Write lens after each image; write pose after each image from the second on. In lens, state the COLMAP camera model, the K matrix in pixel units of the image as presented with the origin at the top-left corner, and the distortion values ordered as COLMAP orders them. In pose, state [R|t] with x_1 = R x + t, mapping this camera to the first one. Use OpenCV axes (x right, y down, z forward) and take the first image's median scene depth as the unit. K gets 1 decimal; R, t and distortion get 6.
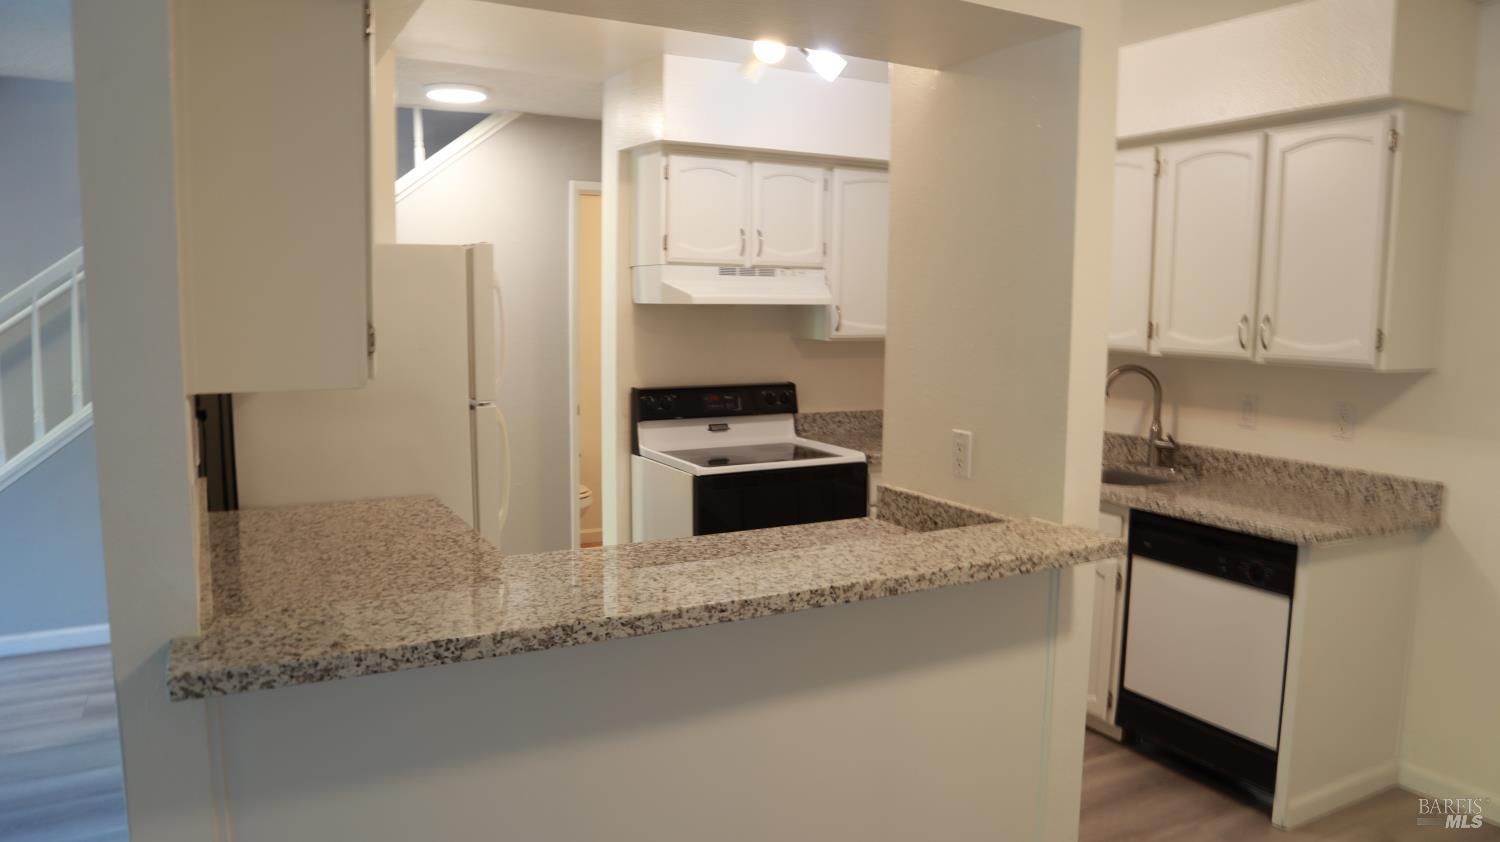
lens RADIAL K [[1042.3, 0, 750.0], [0, 1042.3, 421.0], [0, 0, 1]] dist [-0.125094, 0.001529]
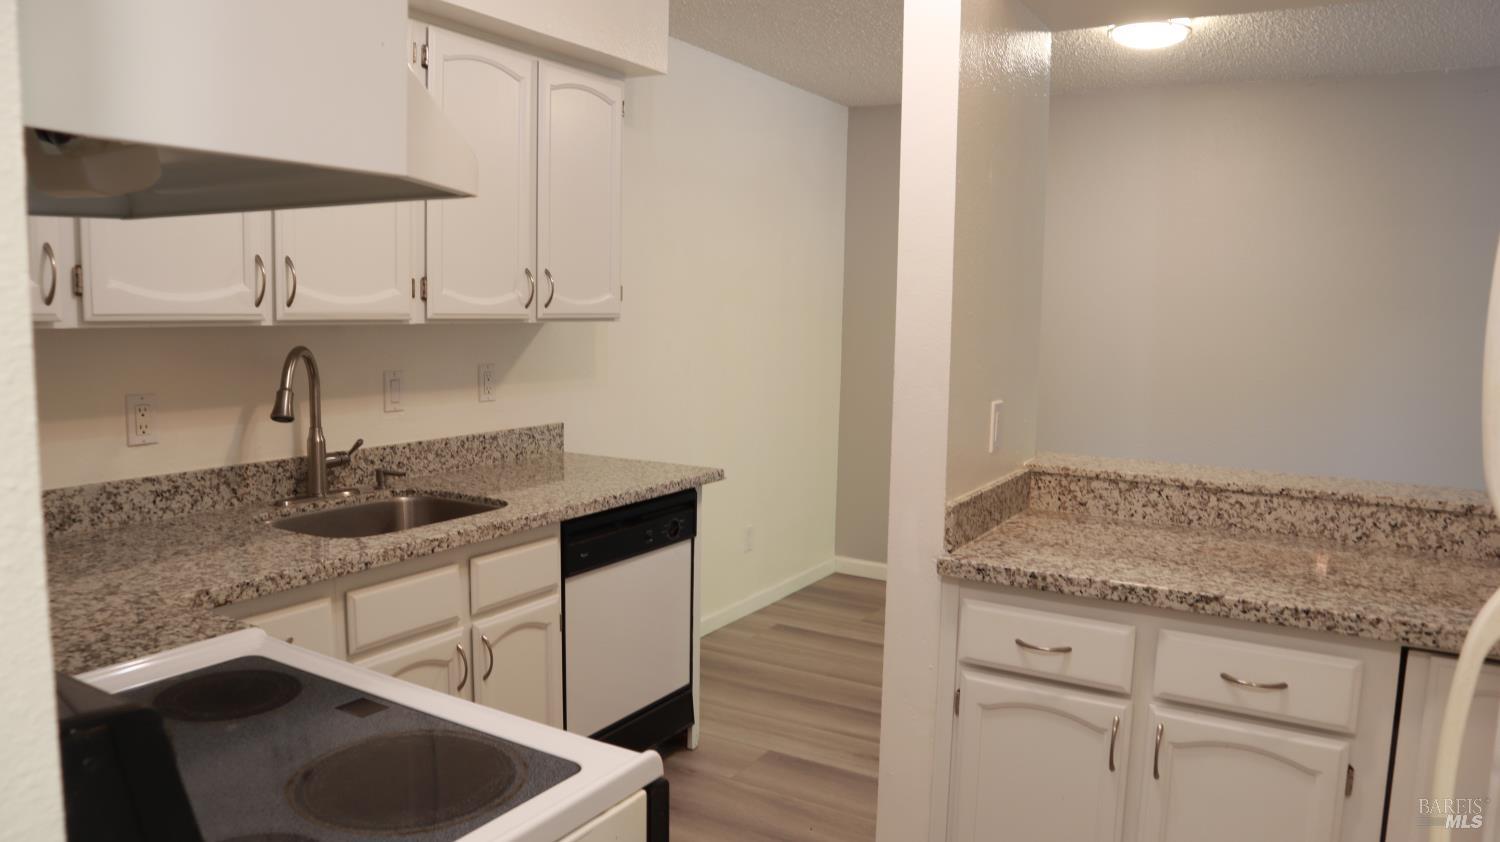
lens RADIAL K [[1042.3, 0, 750.0], [0, 1042.3, 421.0], [0, 0, 1]] dist [-0.125094, 0.001529]
pose [[-0.516755, -0.112383, 0.848725, -0.360930], [0.076014, 0.981409, 0.176234, -0.117096], [-0.852752, 0.155584, -0.498606, 1.285014]]
